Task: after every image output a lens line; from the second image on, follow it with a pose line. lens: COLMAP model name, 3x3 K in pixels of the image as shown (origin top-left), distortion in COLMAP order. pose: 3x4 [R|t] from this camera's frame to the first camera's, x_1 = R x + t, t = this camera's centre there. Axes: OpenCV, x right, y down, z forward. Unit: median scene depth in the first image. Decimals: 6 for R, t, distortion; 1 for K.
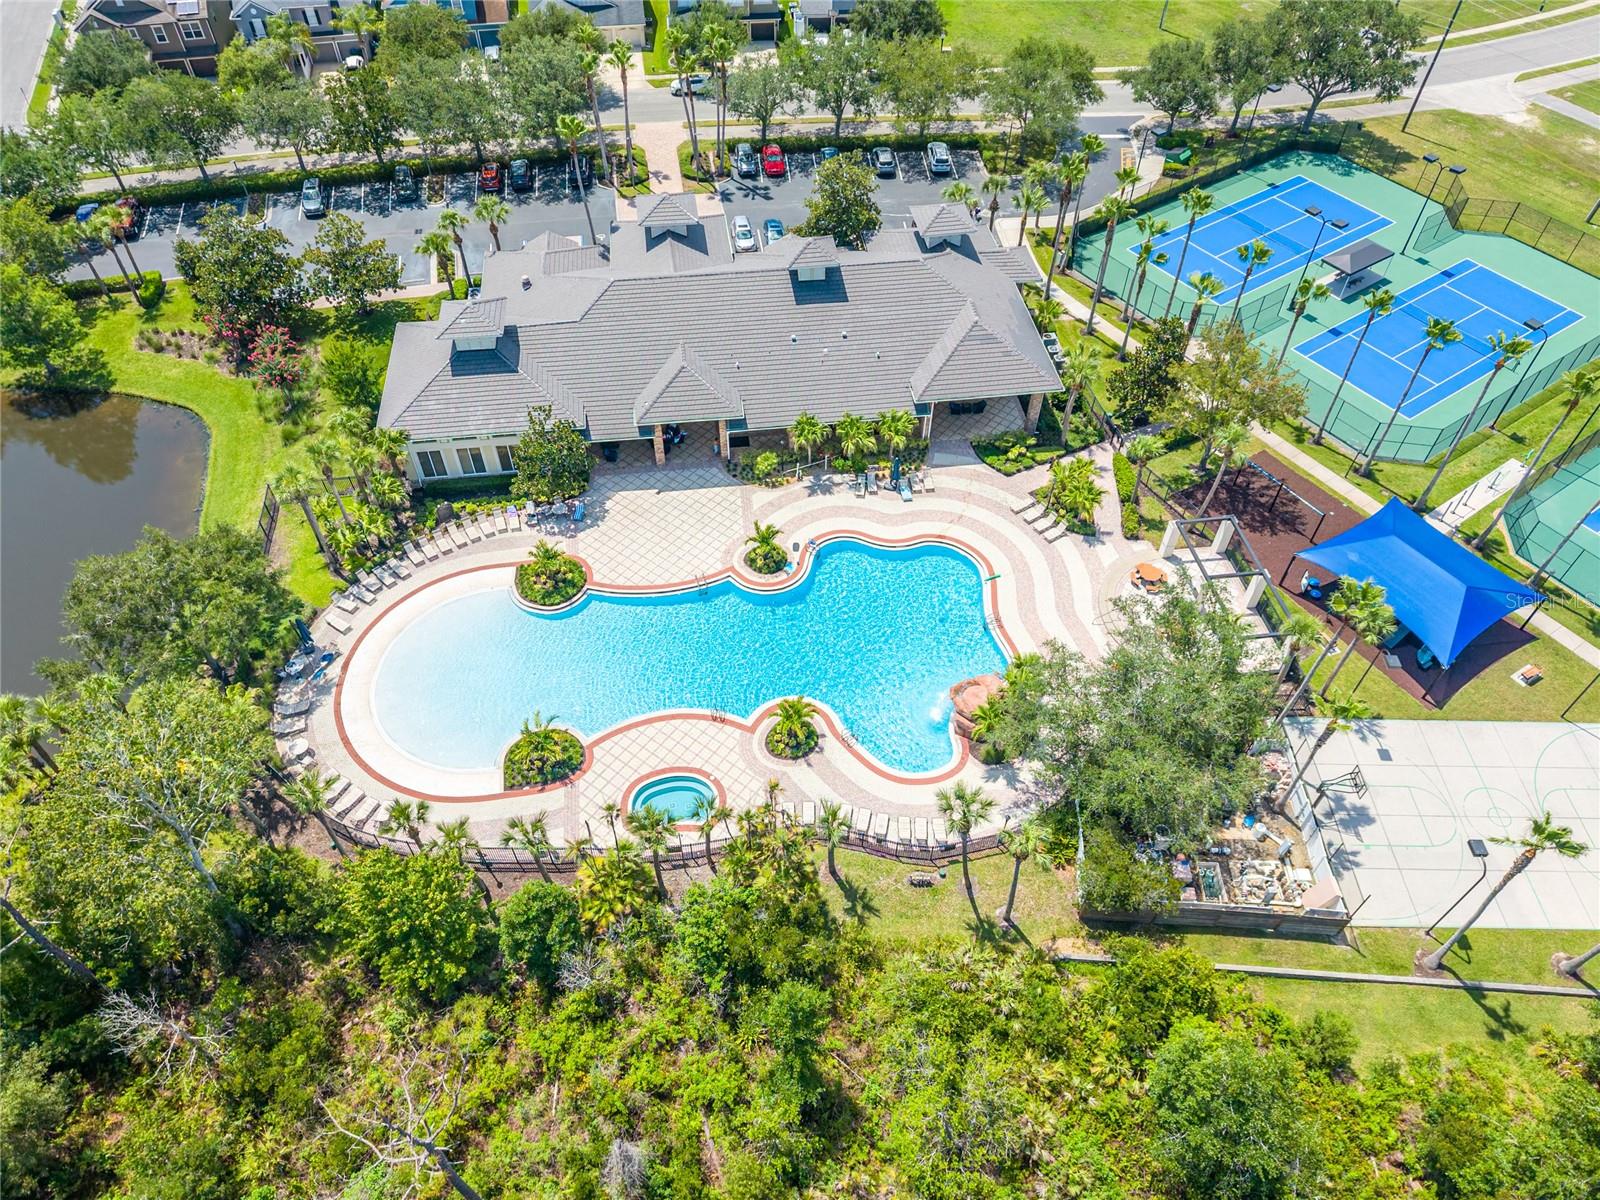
lens RADIAL K [[1093.5, 0, 801.1], [0, 1093.5, 552.5], [0, 0, 1]] dist [0.002751, -0.001345]
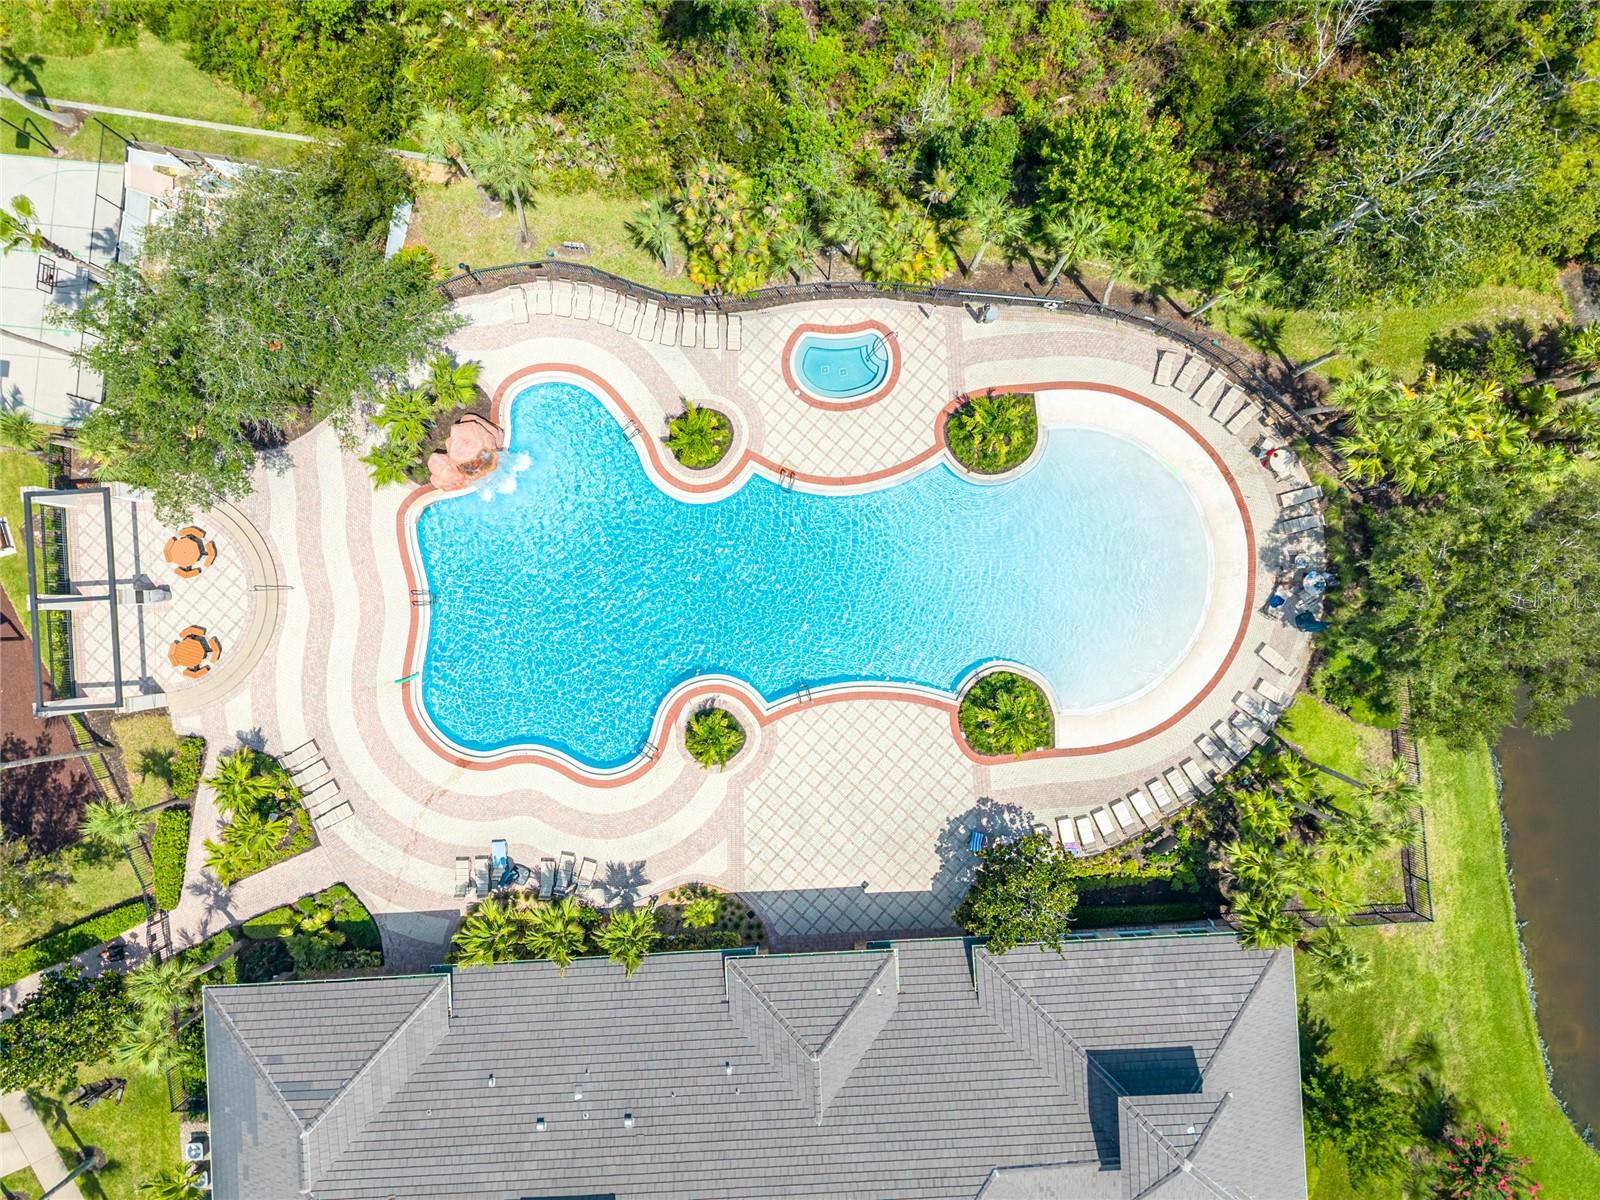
lens RADIAL K [[1093.5, 0, 801.1], [0, 1093.5, 552.5], [0, 0, 1]] dist [0.002751, -0.001345]
pose [[-0.996601, -0.081910, -0.008826, -0.074337], [0.053072, -0.720258, 0.691673, -0.407590], [-0.063012, 0.688854, 0.722157, 0.392719]]
